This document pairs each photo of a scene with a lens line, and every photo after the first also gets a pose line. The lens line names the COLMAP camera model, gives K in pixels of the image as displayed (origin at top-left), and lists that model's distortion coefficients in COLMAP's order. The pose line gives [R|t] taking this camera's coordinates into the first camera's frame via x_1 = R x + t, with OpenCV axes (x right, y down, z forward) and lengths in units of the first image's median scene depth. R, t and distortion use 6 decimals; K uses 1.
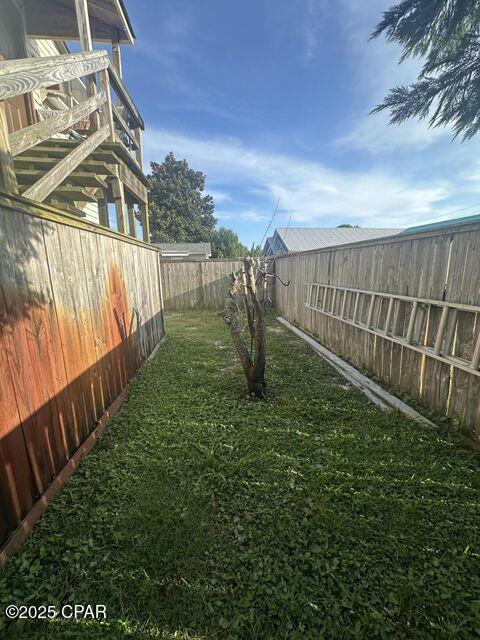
lens RADIAL K [[255.9, 0, 238.5], [0, 255.9, 321.2], [0, 0, 1]] dist [0.000512, -0.000320]
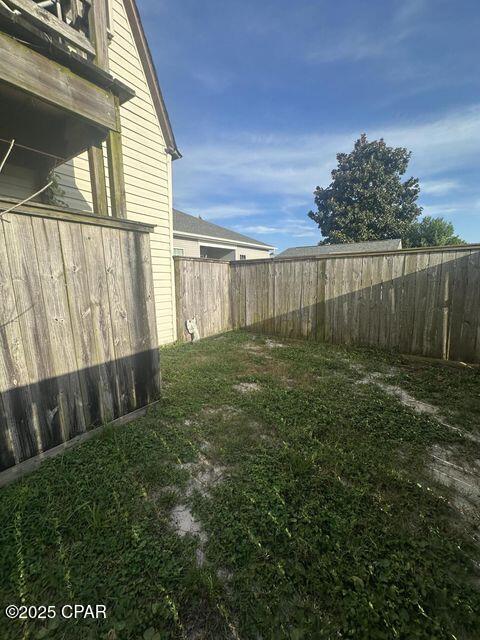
lens RADIAL K [[255.9, 0, 242.1], [0, 255.9, 316.0], [0, 0, 1]] dist [0.000512, -0.000320]
pose [[0.758591, 0.108986, -0.642387, 0.180012], [-0.138181, 0.990395, 0.004851, -0.163535], [0.636746, 0.085086, 0.766365, 0.878202]]
